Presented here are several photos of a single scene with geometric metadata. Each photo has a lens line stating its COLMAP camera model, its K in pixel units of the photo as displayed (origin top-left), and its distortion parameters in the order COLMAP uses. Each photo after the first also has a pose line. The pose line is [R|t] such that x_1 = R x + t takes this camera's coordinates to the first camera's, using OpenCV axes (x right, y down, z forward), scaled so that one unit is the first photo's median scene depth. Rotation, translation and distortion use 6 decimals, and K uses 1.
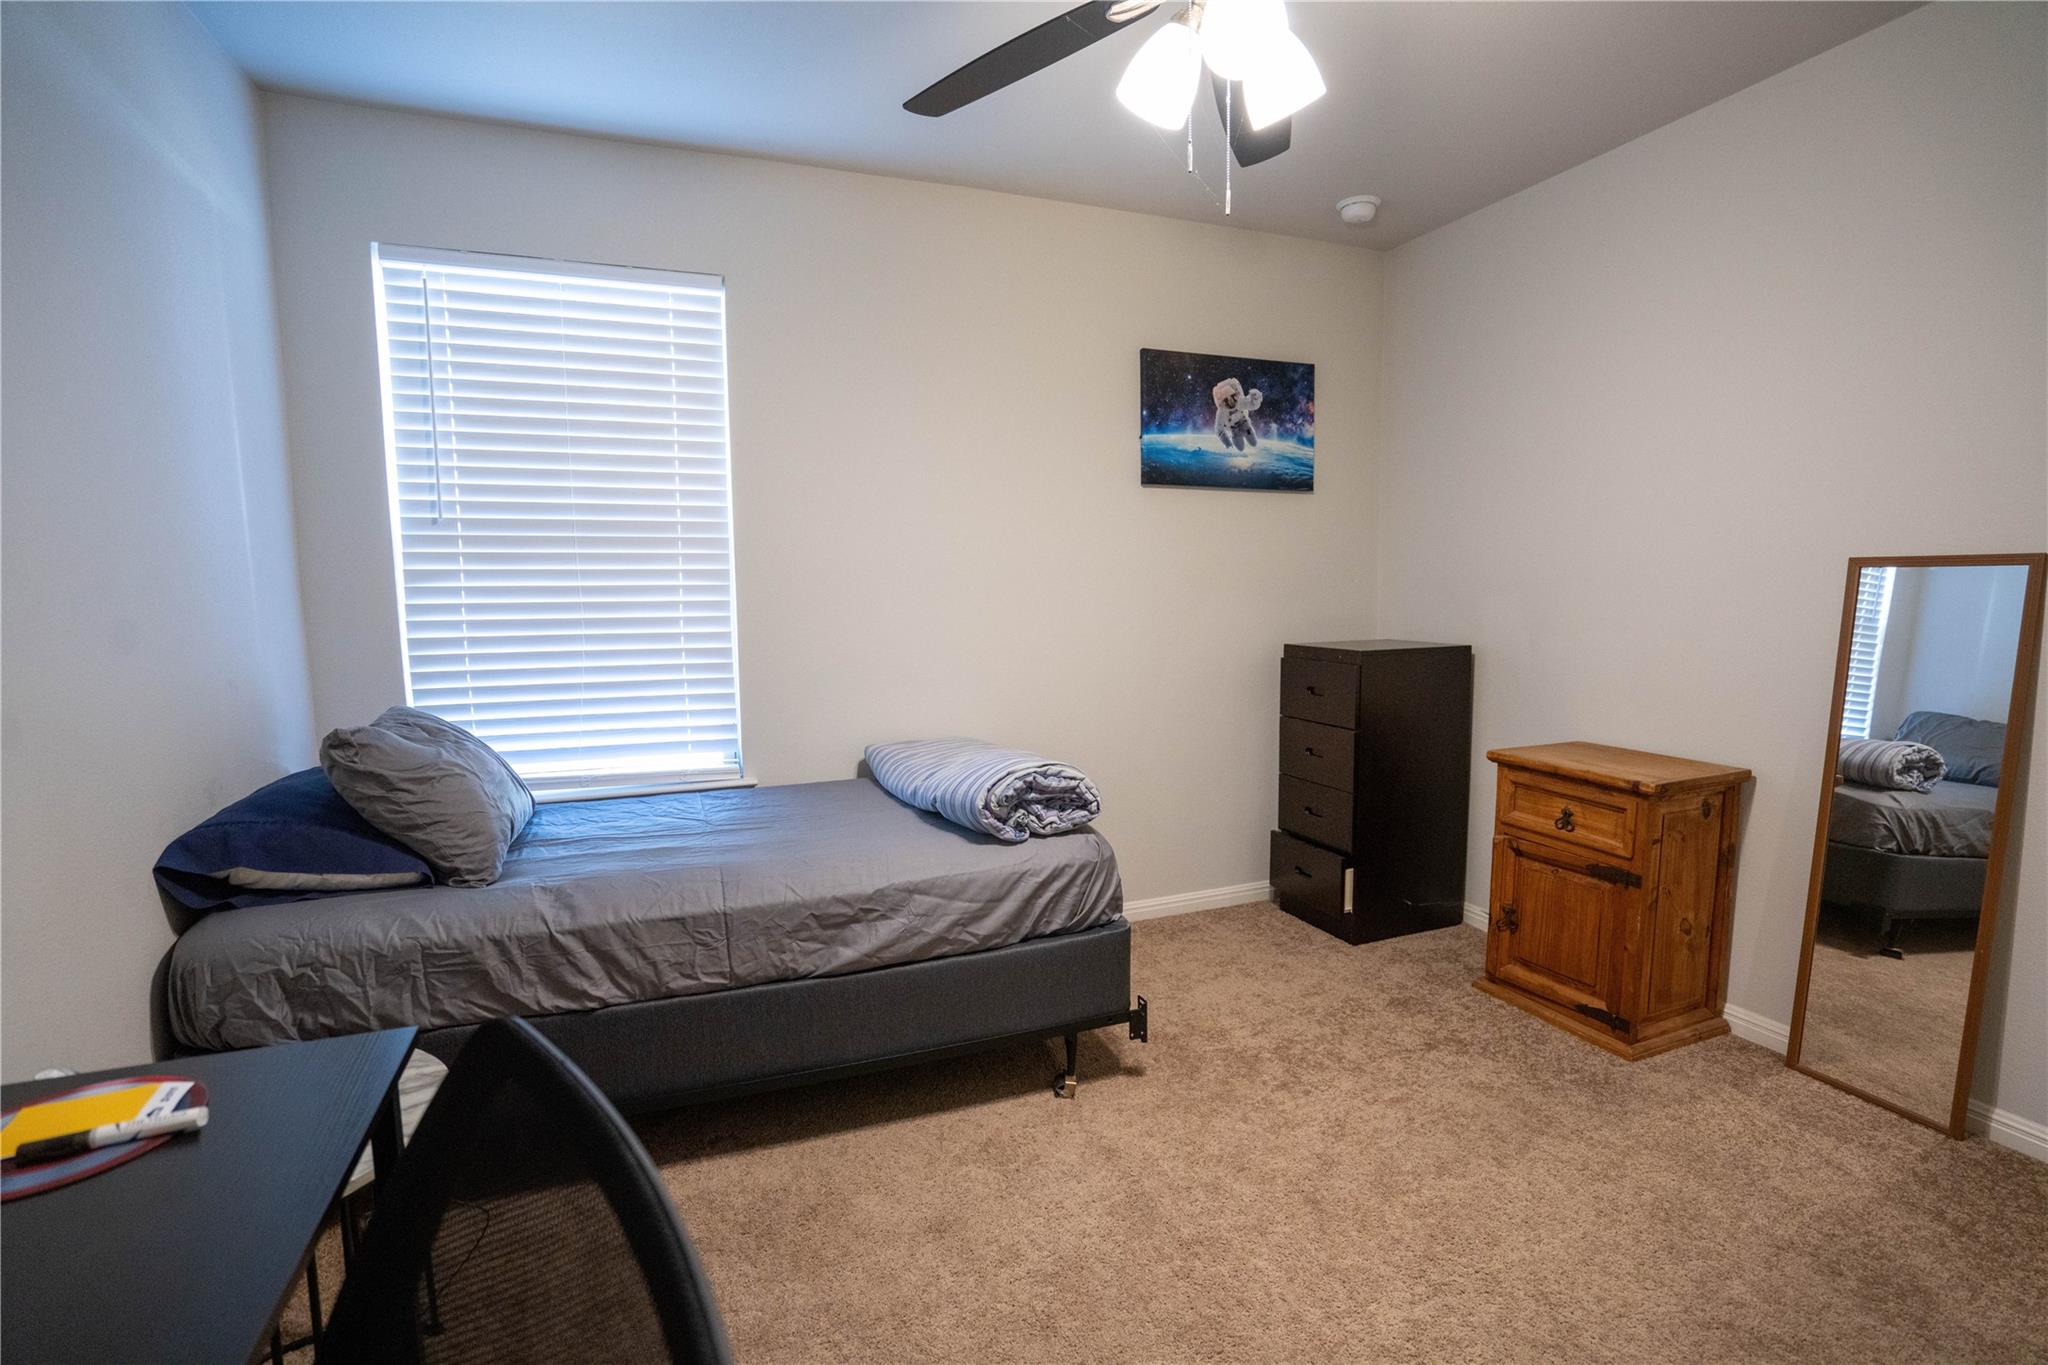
lens RADIAL K [[965.3, 0, 1024.0], [0, 965.3, 682.5], [0, 0, 1]] dist [-0.070520, 0.039620]
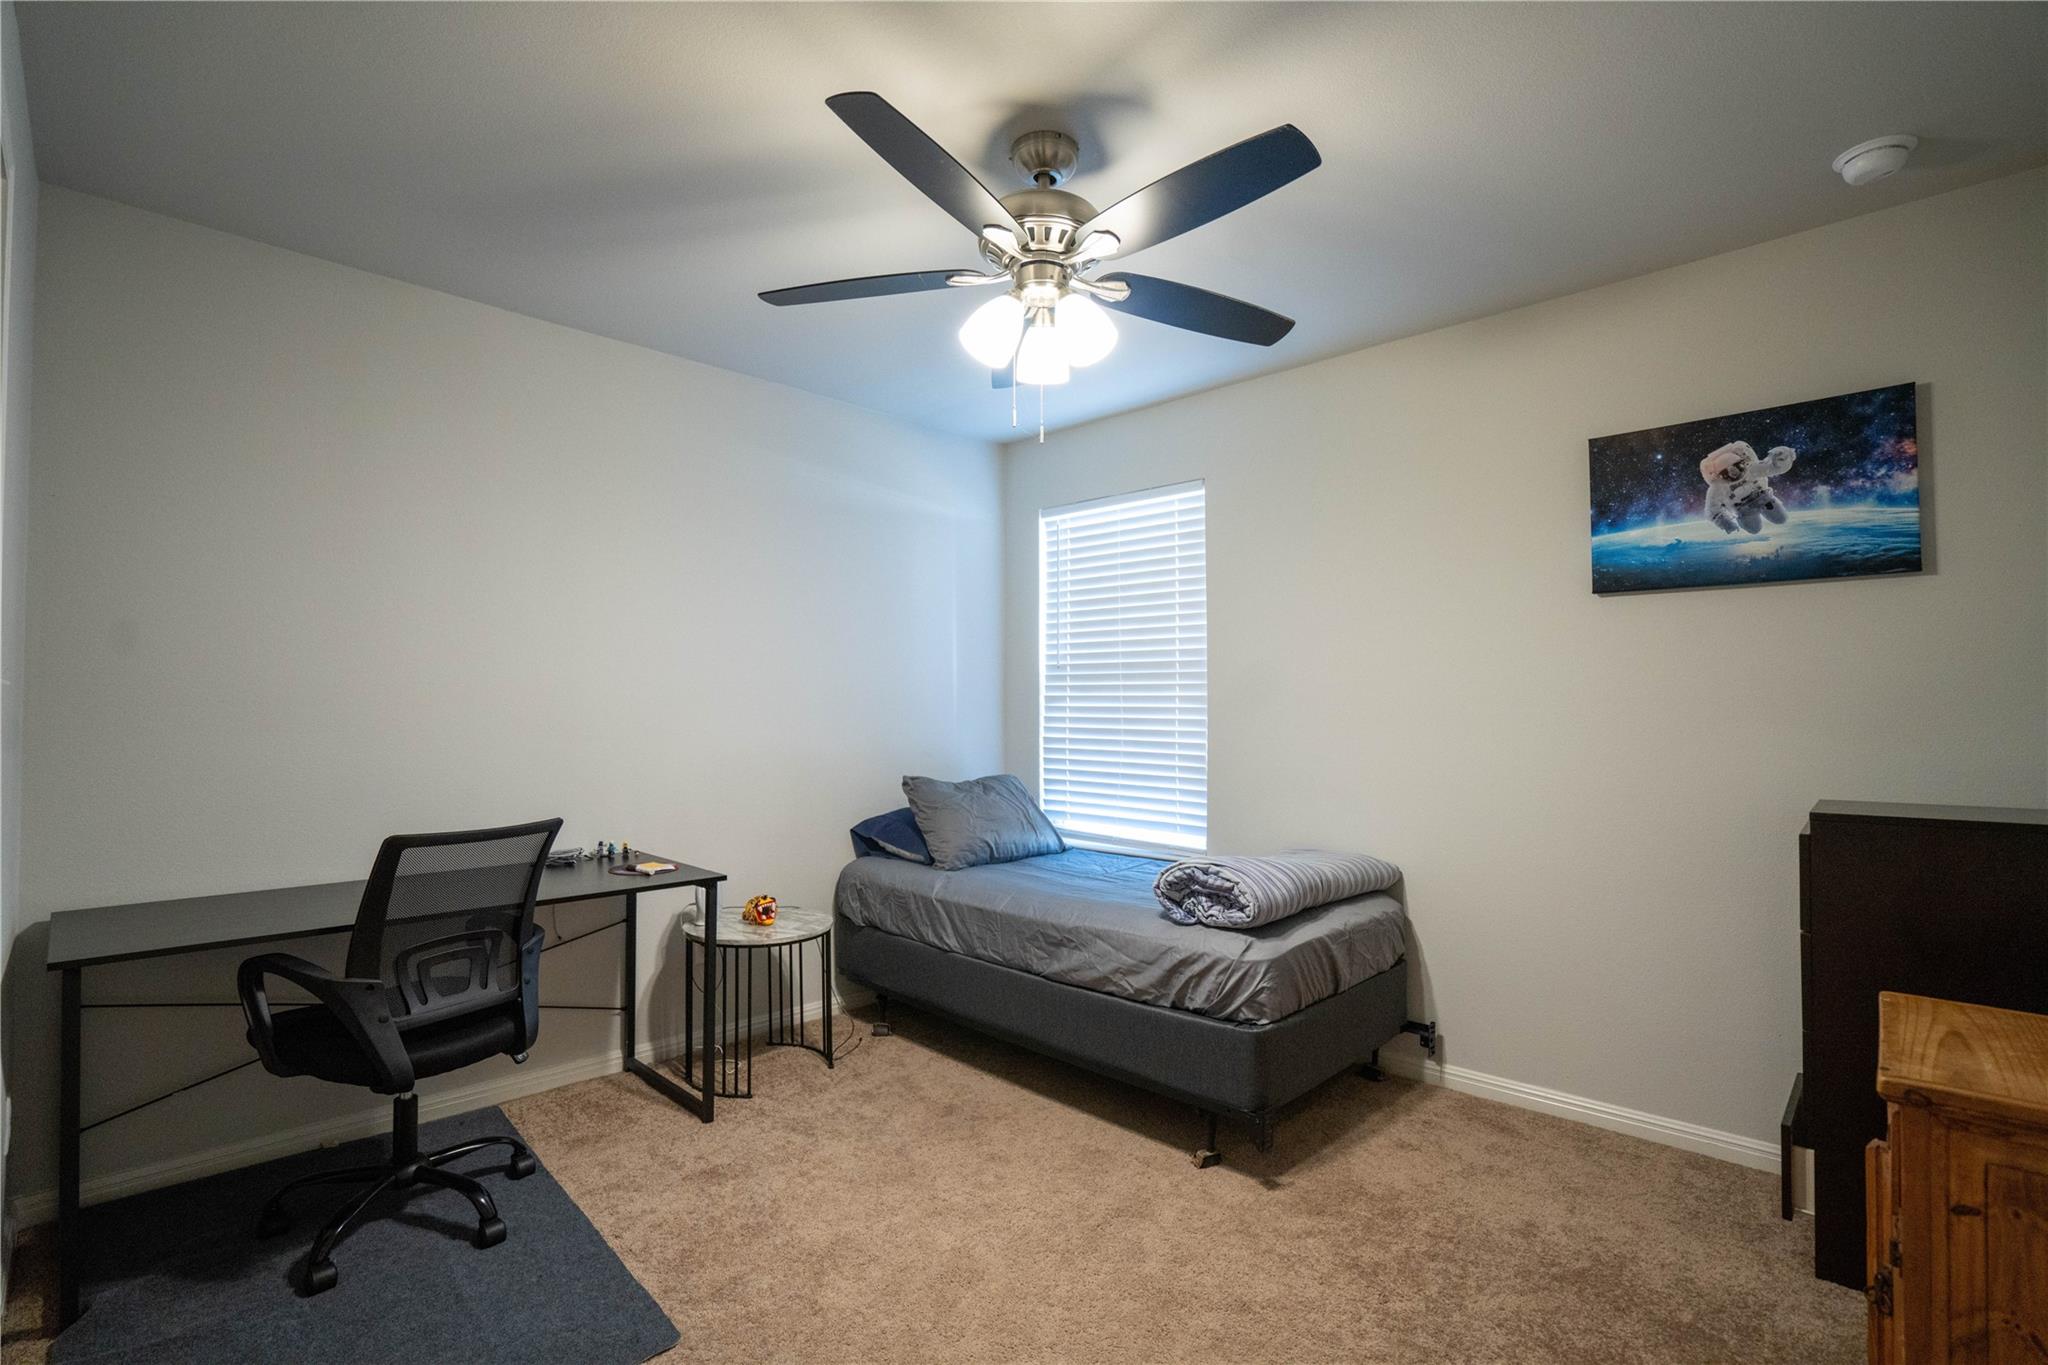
lens RADIAL K [[965.3, 0, 1024.0], [0, 965.3, 682.5], [0, 0, 1]] dist [-0.070520, 0.039620]
pose [[0.400464, -0.016228, -0.916169, 0.808155], [-0.101809, 0.992865, -0.062088, -0.029333], [0.910639, 0.118138, 0.395955, 0.255796]]
